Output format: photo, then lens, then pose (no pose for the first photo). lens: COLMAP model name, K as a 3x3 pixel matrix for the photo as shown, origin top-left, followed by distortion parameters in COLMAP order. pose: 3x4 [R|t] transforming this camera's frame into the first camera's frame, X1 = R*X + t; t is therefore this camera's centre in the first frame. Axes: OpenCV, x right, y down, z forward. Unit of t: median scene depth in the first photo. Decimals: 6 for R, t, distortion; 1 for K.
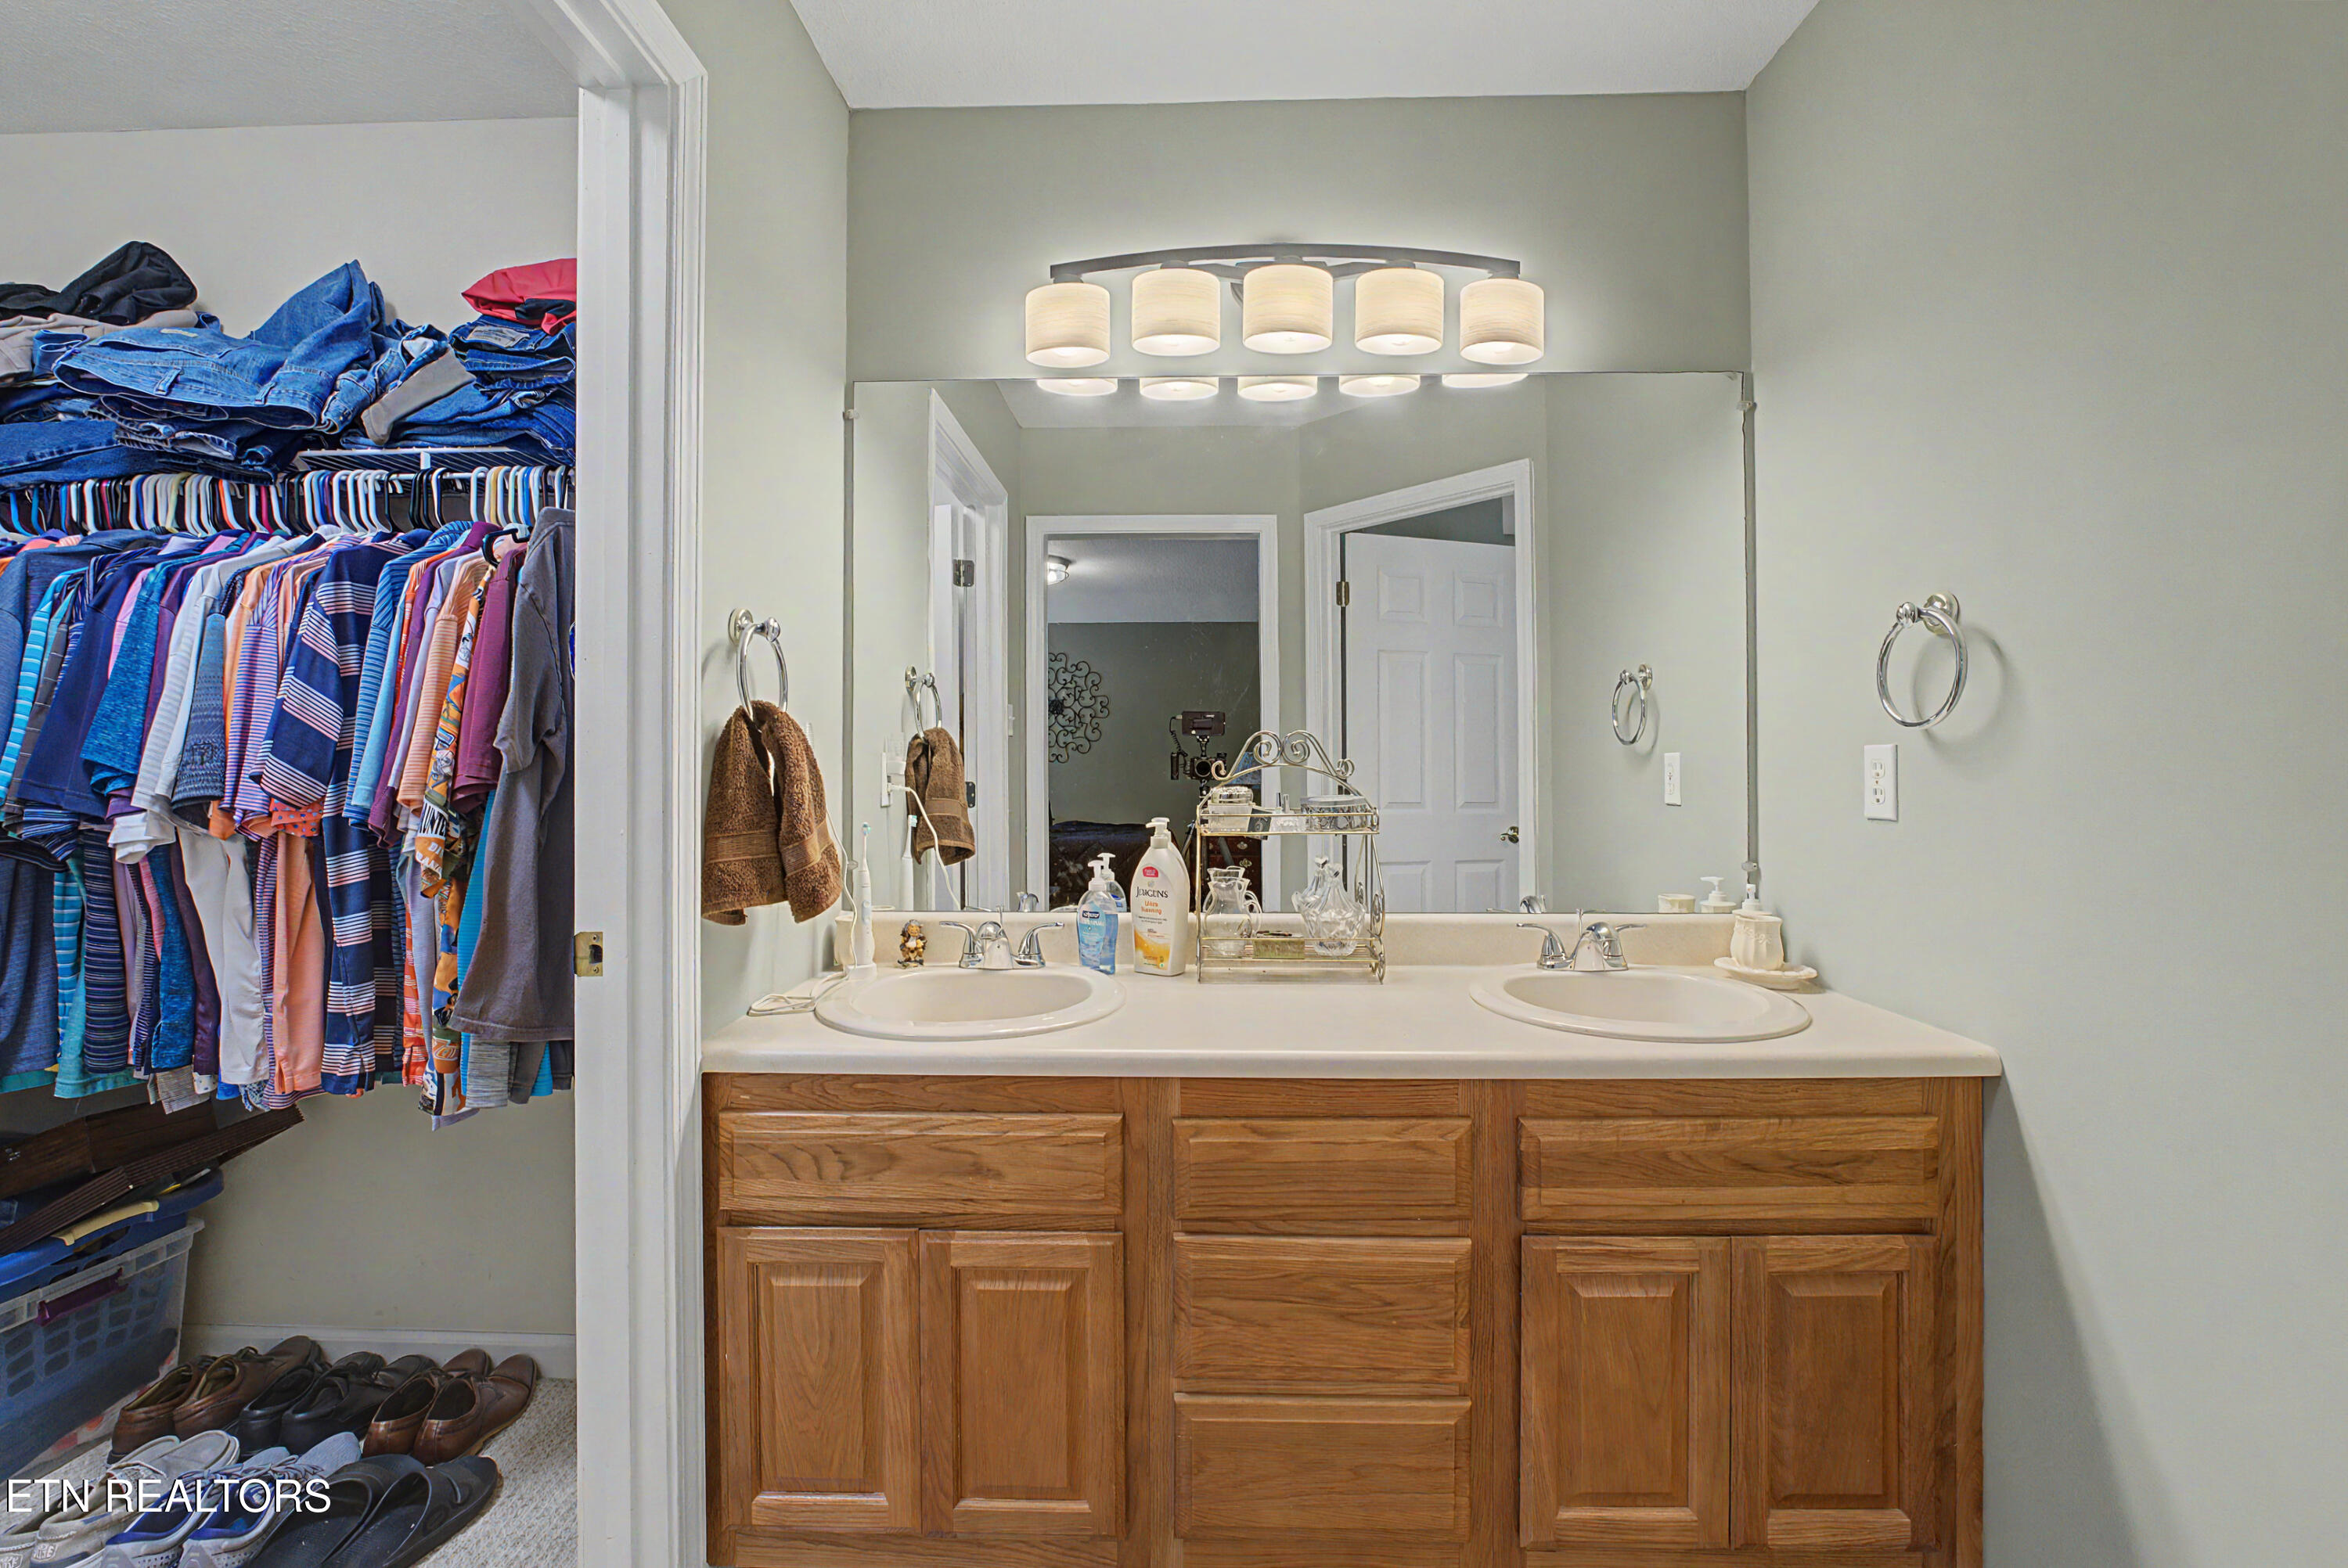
lens RADIAL K [[995.3, 0, 1175.2], [0, 995.3, 766.9], [0, 0, 1]] dist [-0.013315, 0.001240]
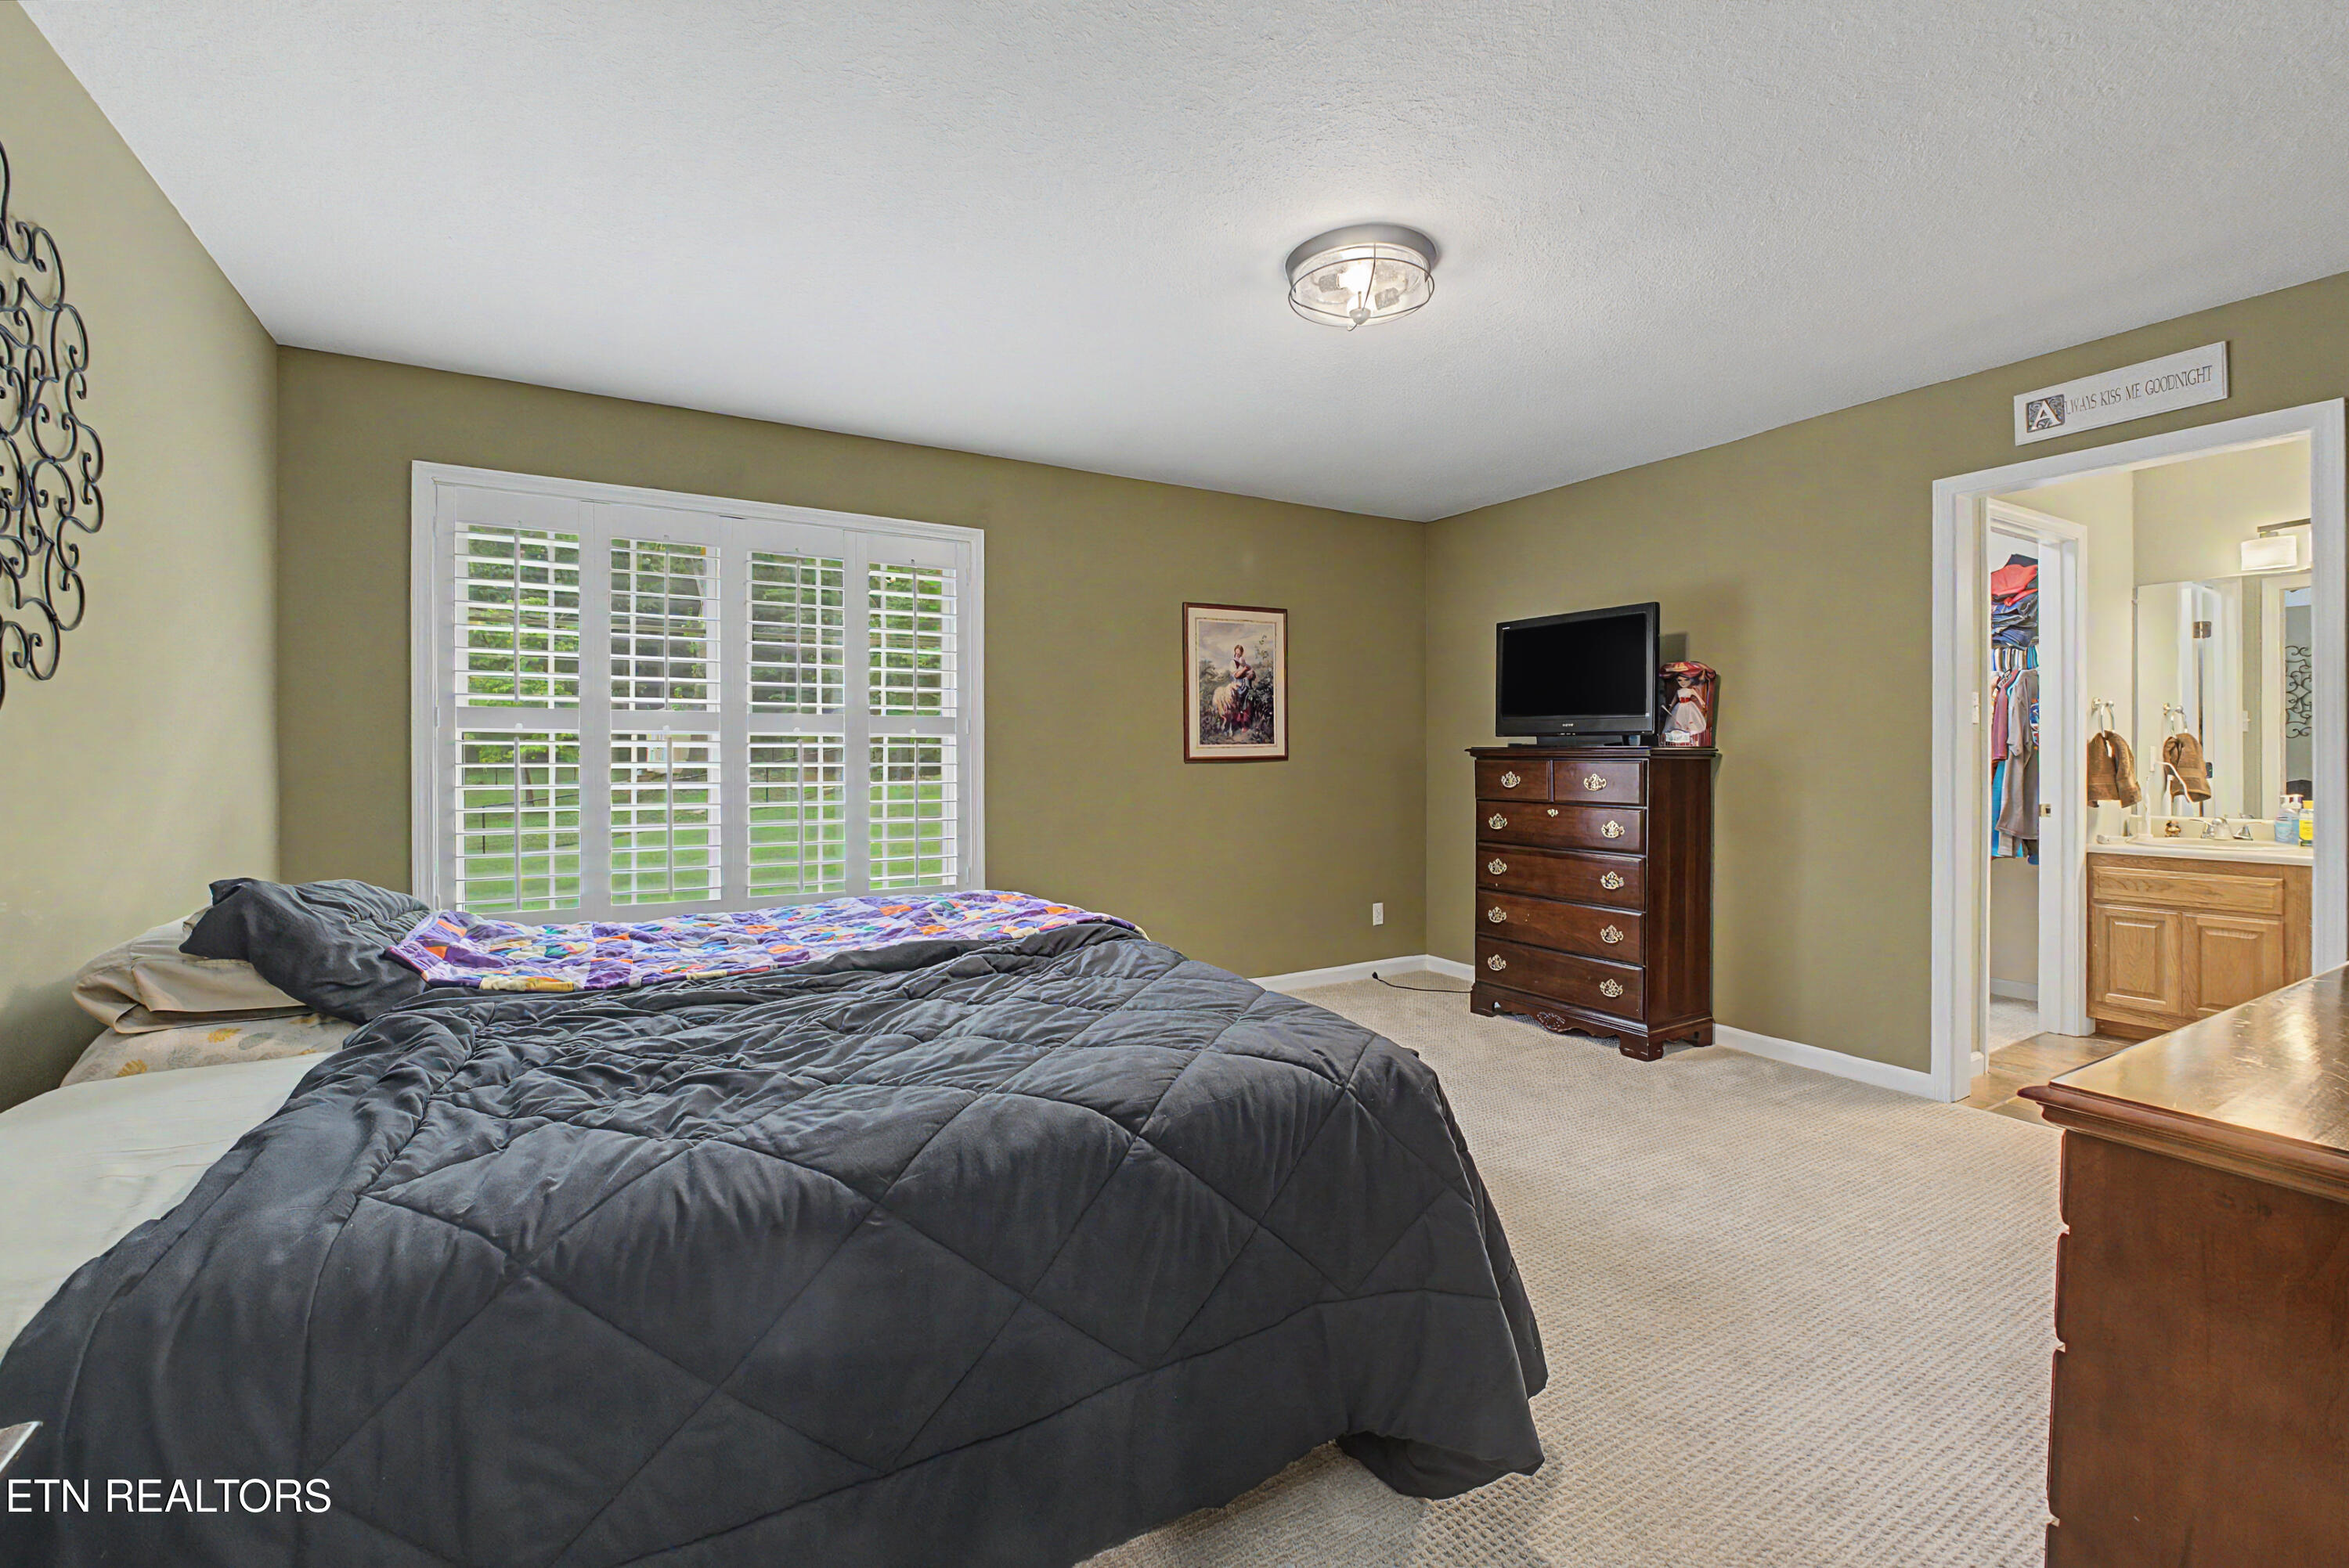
lens RADIAL K [[995.7, 0, 1179.6], [0, 995.7, 762.7], [0, 0, 1]] dist [-0.013315, 0.001240]
pose [[0.530242, 0.003787, -0.847838, 0.625871], [0.006042, 0.999948, 0.008245, -0.012923], [0.847825, -0.009495, 0.530192, -3.018724]]
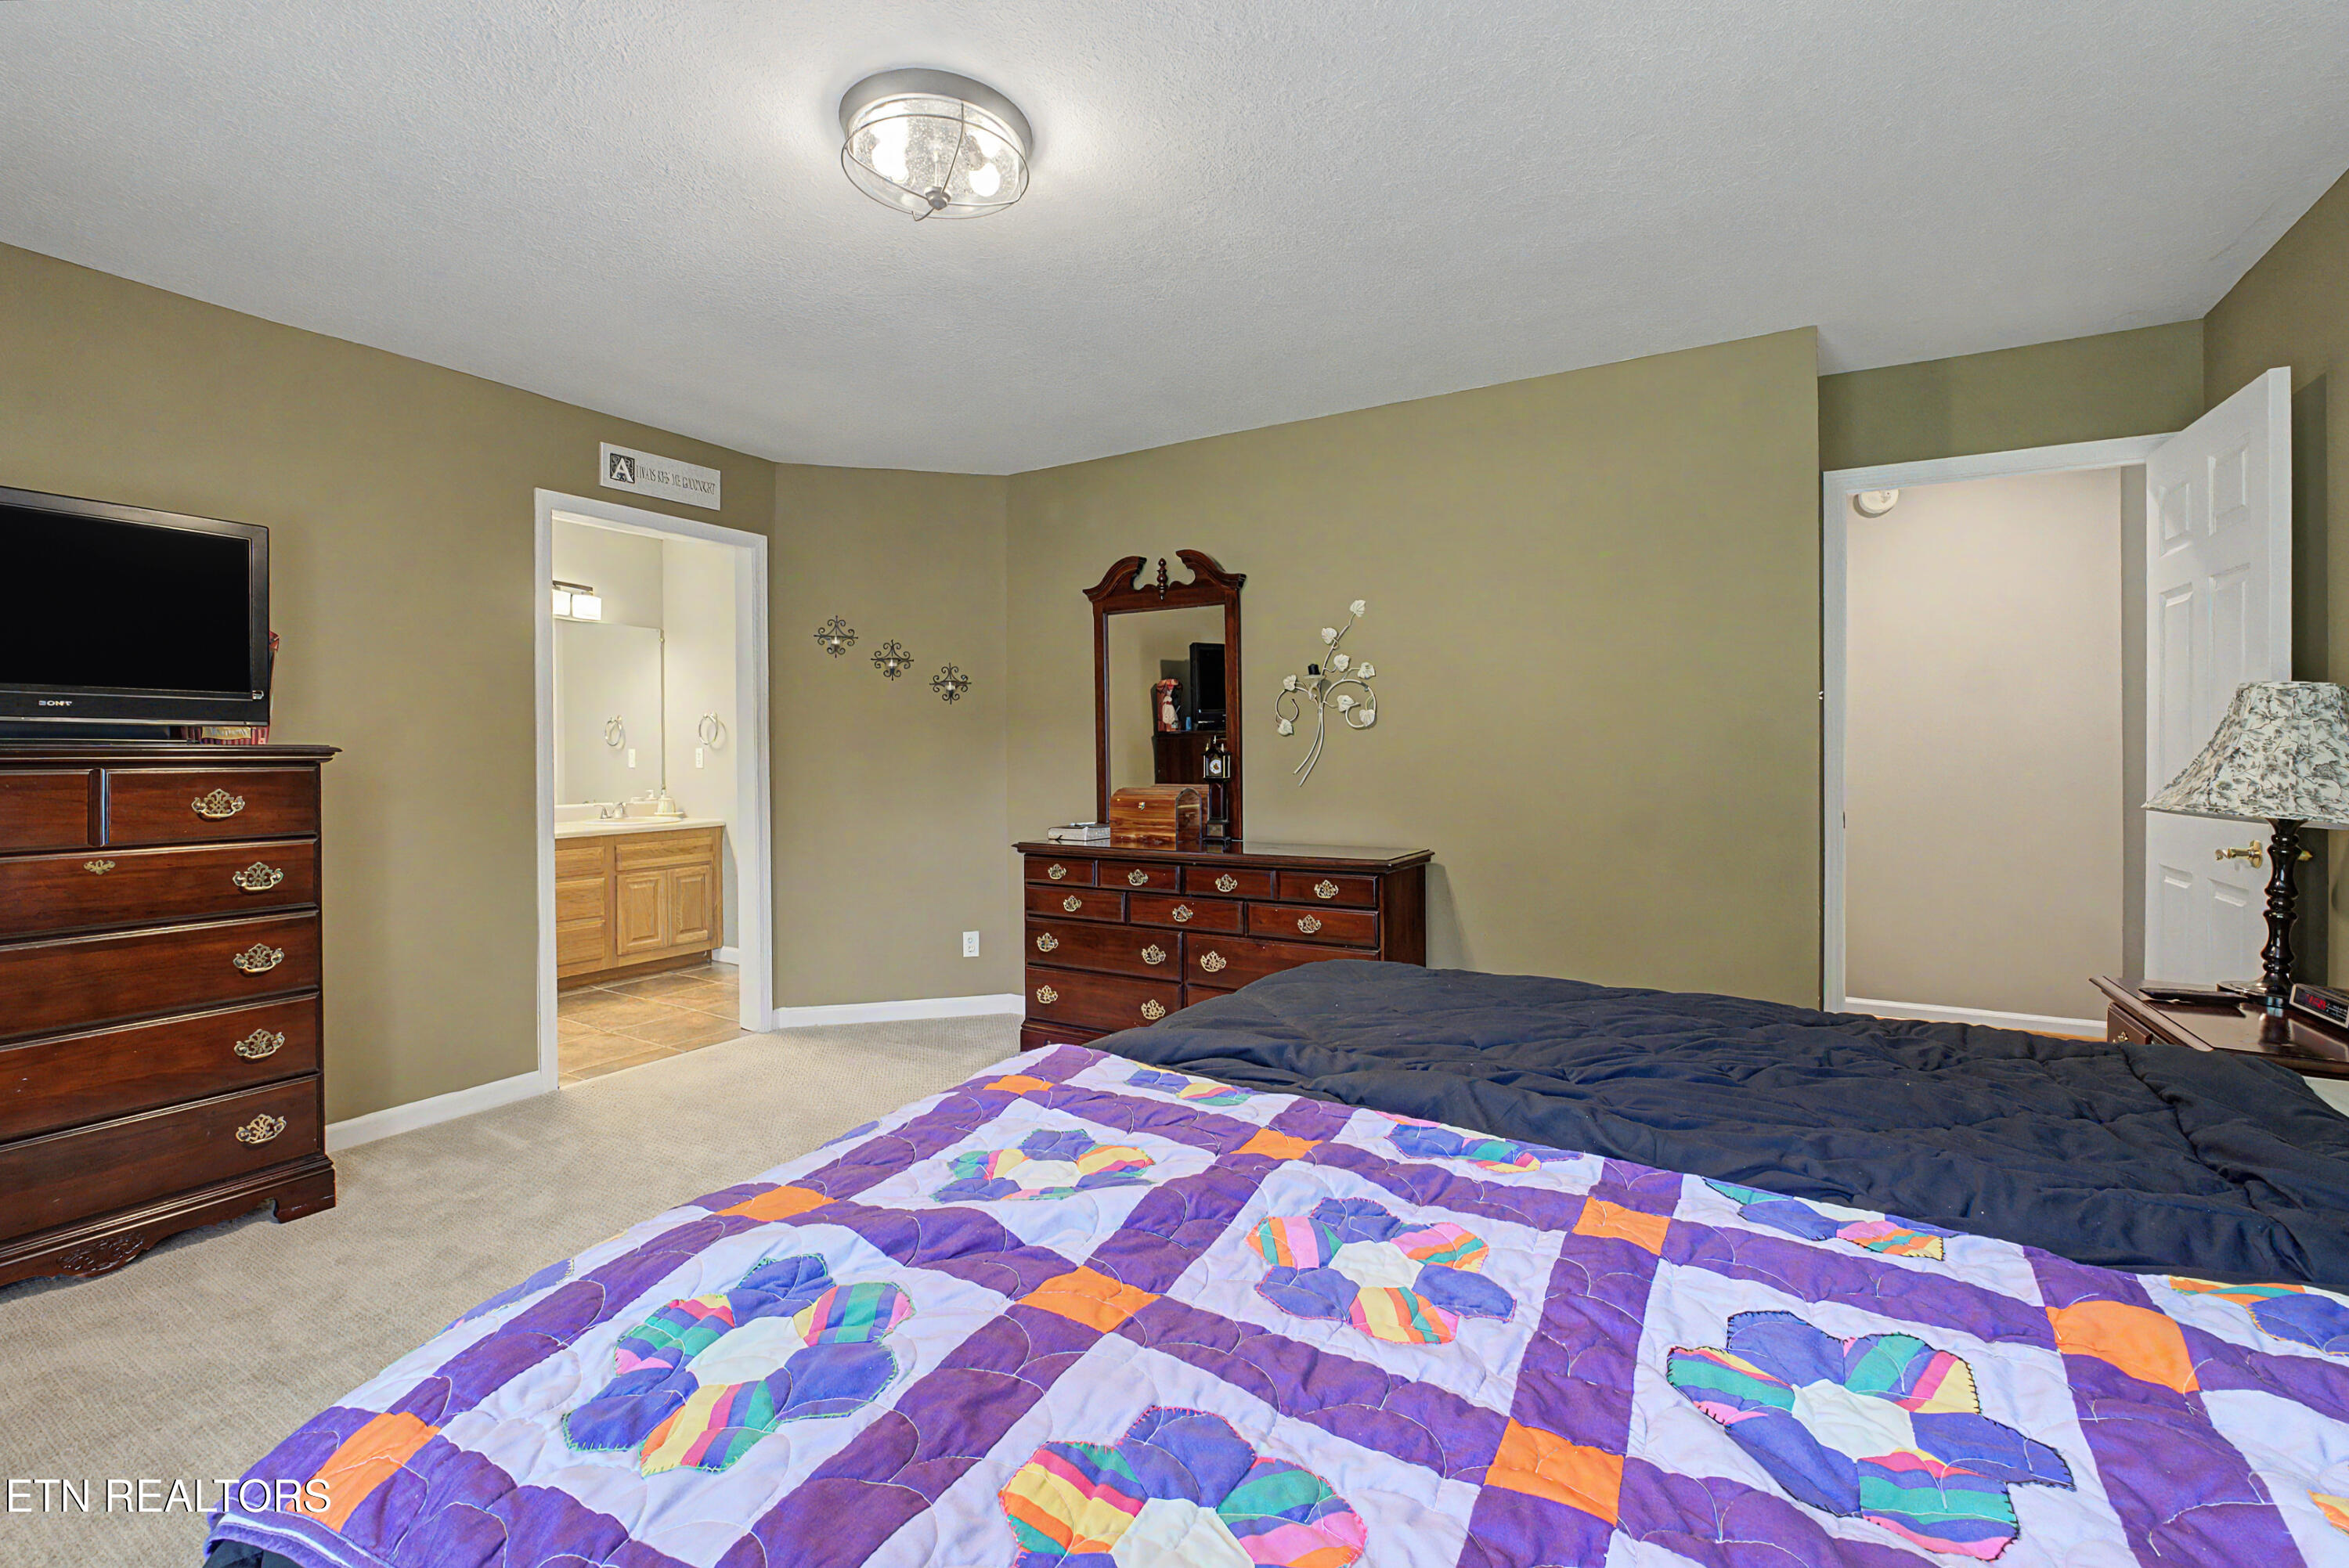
lens RADIAL K [[995.7, 0, 1178.2], [0, 995.7, 768.3], [0, 0, 1]] dist [-0.013315, 0.001240]
pose [[0.481941, -0.014246, 0.876088, -1.953531], [-0.000950, 0.999859, 0.016782, -0.015095], [-0.876203, -0.008920, 0.481860, -2.746304]]
